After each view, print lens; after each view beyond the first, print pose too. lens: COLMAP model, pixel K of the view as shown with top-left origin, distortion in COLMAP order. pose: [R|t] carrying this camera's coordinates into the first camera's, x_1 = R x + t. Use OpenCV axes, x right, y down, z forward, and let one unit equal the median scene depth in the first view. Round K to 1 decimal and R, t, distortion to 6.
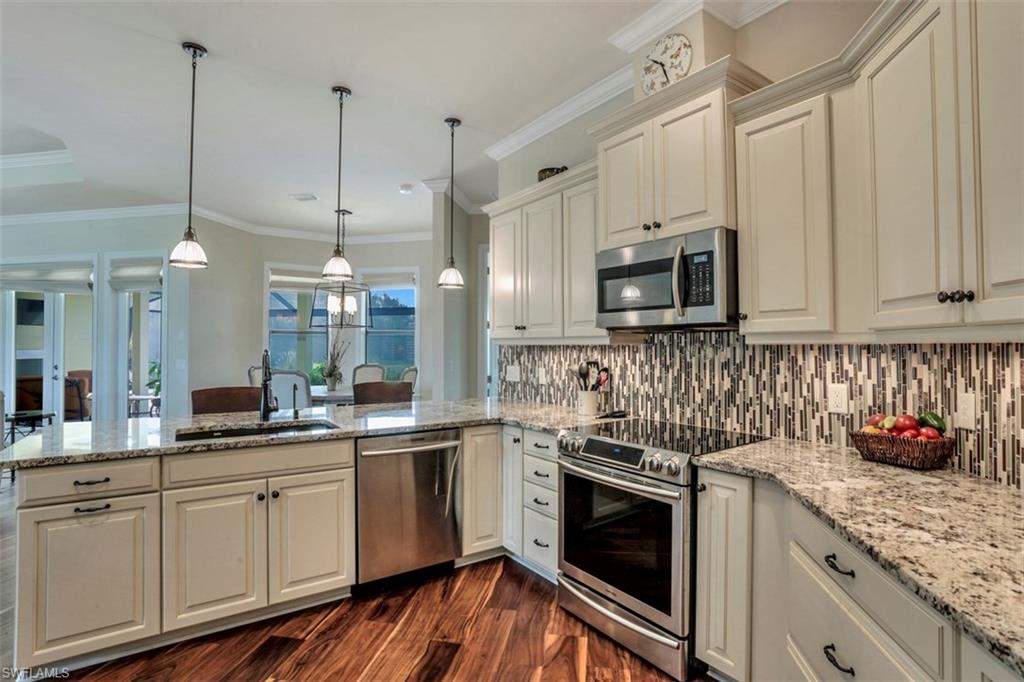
lens RADIAL K [[509.7, 0, 508.2], [0, 509.7, 341.1], [0, 0, 1]] dist [-0.048087, 0.007729]
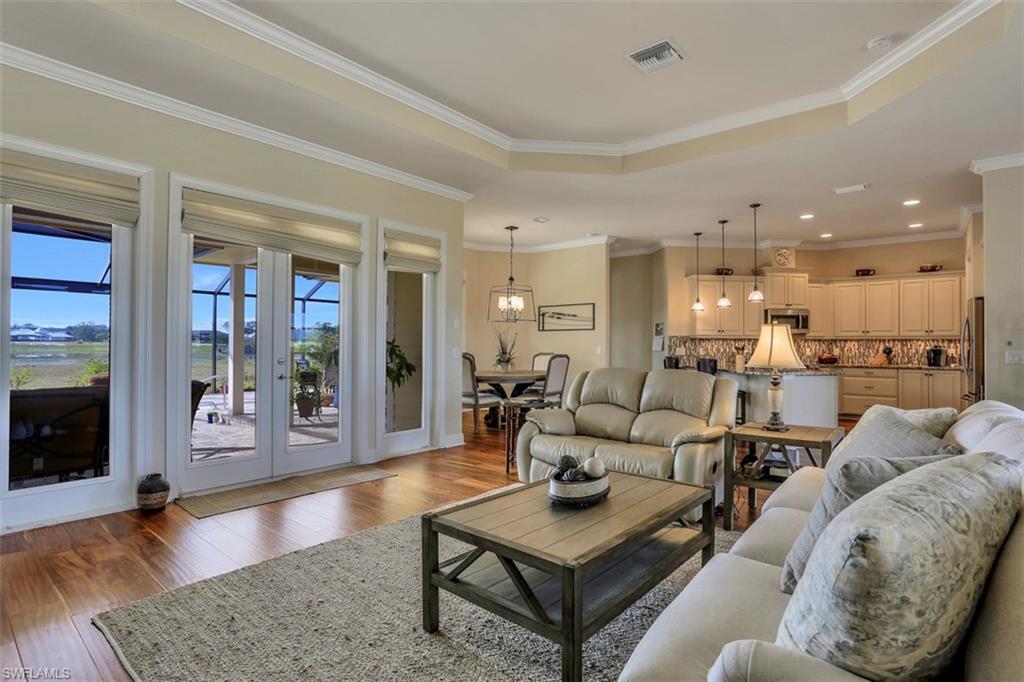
lens RADIAL K [[509.7, 0, 514.8], [0, 509.7, 339.2], [0, 0, 1]] dist [-0.048087, 0.007729]
pose [[0.470475, 0.008668, 0.882371, -1.445416], [-0.014924, 0.999887, -0.001864, 0.018129], [-0.882287, -0.012292, 0.470551, 0.408779]]
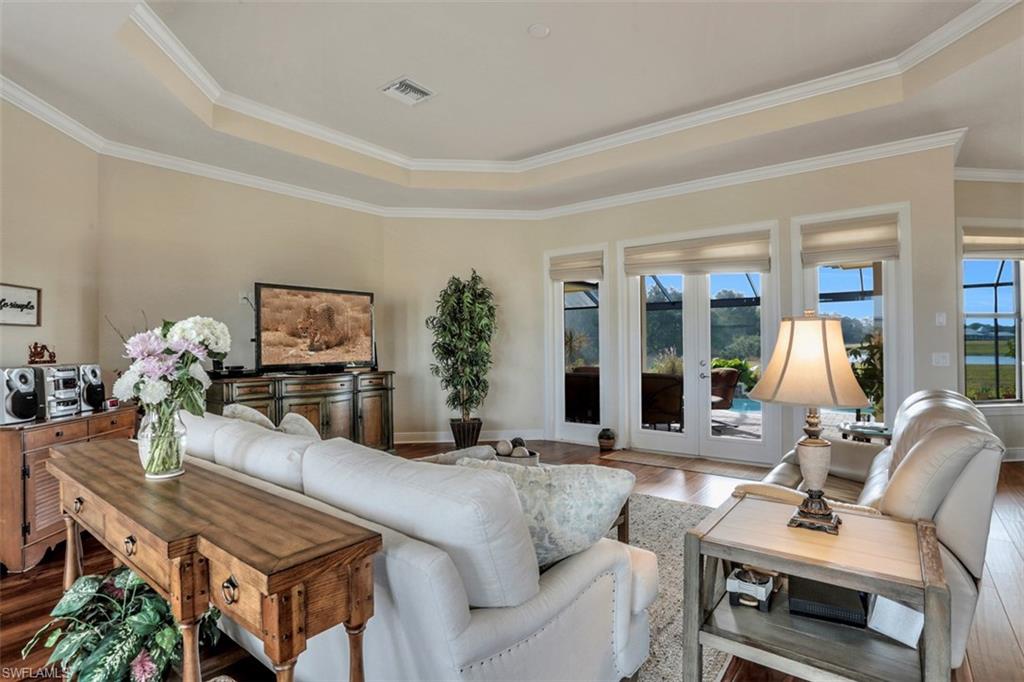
lens RADIAL K [[509.7, 0, 523.0], [0, 509.7, 340.0], [0, 0, 1]] dist [-0.048087, 0.007729]
pose [[0.901495, -0.014342, -0.432553, -0.858821], [0.016389, 0.999865, 0.001005, 0.007006], [0.432480, -0.007995, 0.901608, 0.103102]]
